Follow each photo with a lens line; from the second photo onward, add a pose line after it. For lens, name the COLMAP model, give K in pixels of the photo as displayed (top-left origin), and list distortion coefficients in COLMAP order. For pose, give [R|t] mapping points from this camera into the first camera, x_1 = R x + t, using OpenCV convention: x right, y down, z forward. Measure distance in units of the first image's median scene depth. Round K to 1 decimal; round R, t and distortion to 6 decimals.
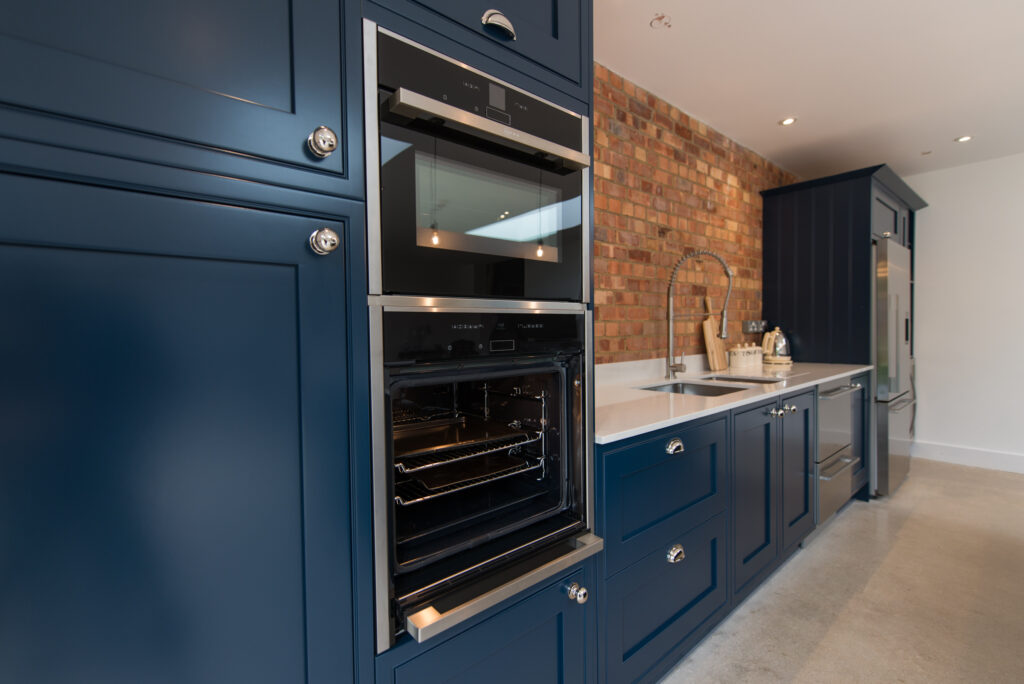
lens RADIAL K [[442.2, 0, 464.5], [0, 442.2, 342.9], [0, 0, 1]] dist [0.007688, -0.003107]
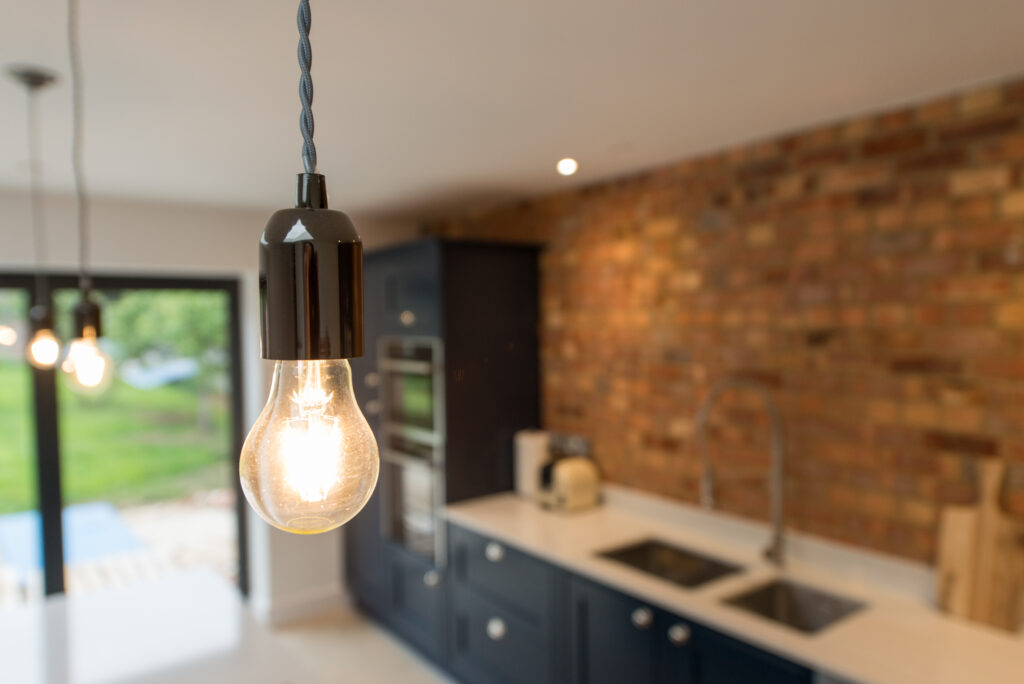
lens RADIAL K [[675.9, 0, 509.7], [0, 675.9, 354.2], [0, 0, 1]] dist [0.005216, -0.002642]
pose [[0.005624, 0.067767, -0.997685, 1.302559], [-0.012409, 0.997629, 0.067693, -0.268916], [0.999907, 0.011999, 0.006452, 0.527516]]
